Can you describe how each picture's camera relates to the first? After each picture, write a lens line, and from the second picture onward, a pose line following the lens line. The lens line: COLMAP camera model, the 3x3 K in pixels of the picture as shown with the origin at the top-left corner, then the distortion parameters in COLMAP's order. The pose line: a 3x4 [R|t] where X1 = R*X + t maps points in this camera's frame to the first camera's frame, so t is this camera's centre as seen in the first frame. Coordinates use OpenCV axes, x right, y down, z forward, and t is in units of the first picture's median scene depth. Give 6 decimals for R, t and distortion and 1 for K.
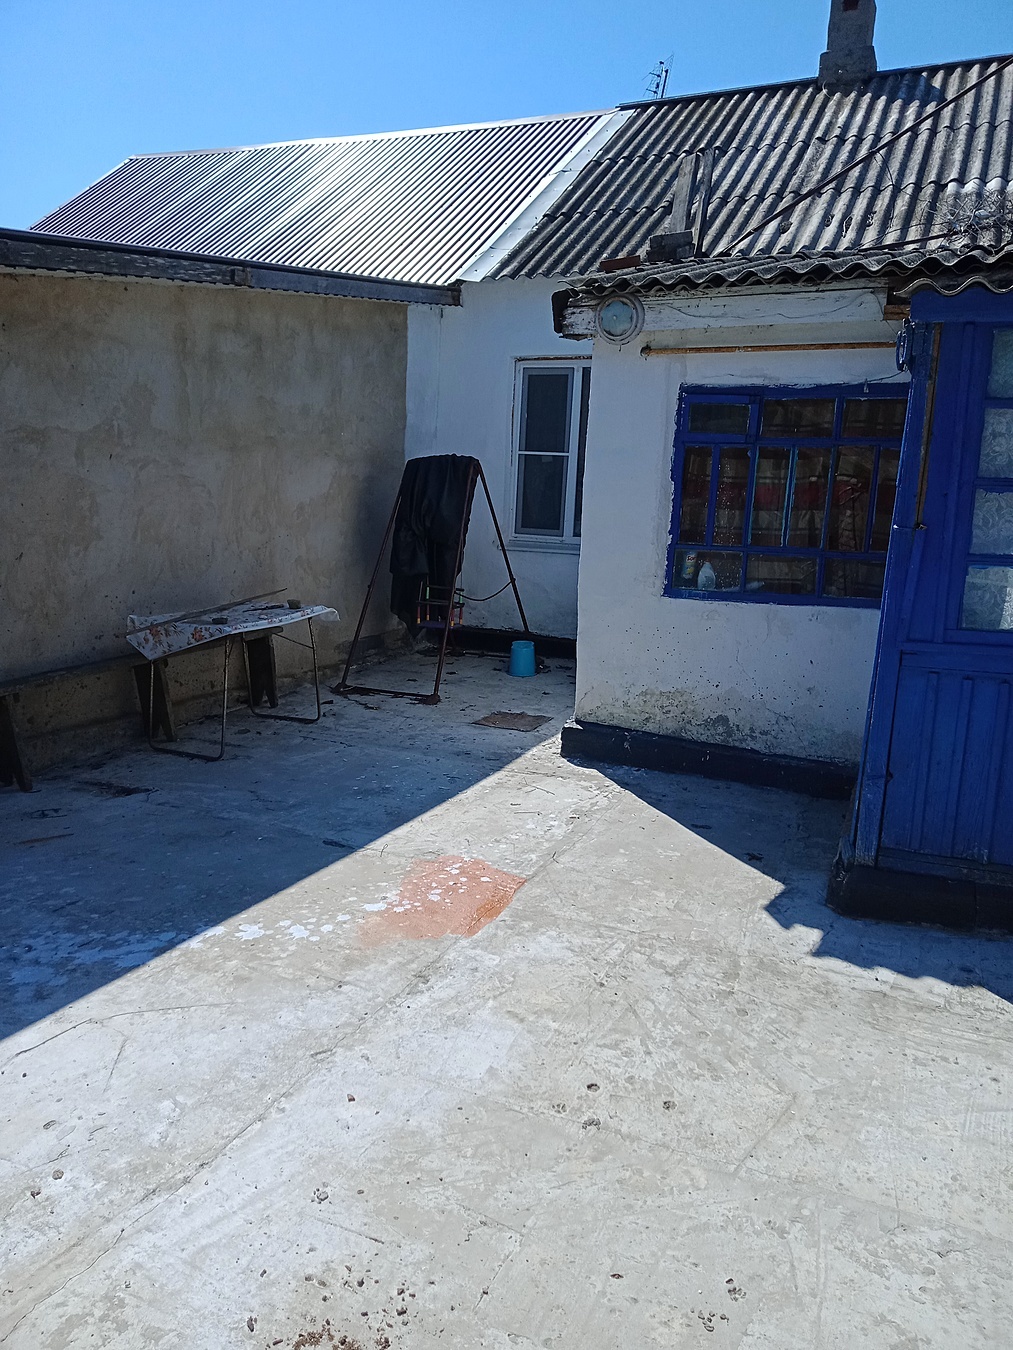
lens RADIAL K [[965.6, 0, 506.5], [0, 965.6, 675.0], [0, 0, 1]] dist [0.091208, -0.140916]
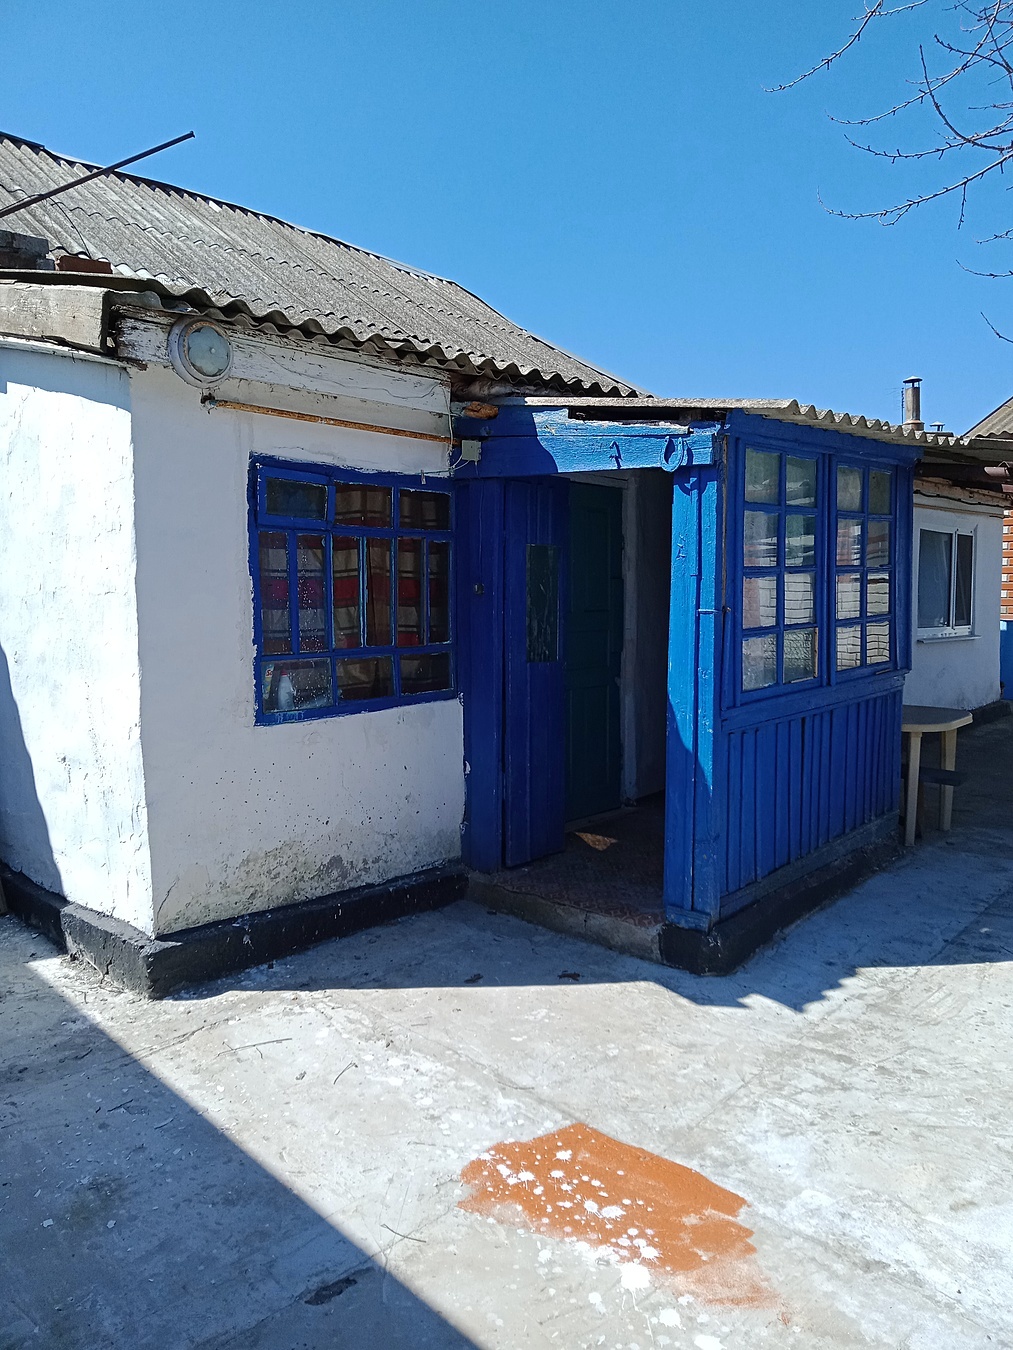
lens RADIAL K [[965.6, 0, 506.5], [0, 965.6, 675.0], [0, 0, 1]] dist [0.091208, -0.140916]
pose [[0.334073, -0.114074, 0.935619, -0.490413], [0.199433, 0.978729, 0.048120, -0.121801], [-0.921207, 0.170518, 0.349717, 0.570335]]
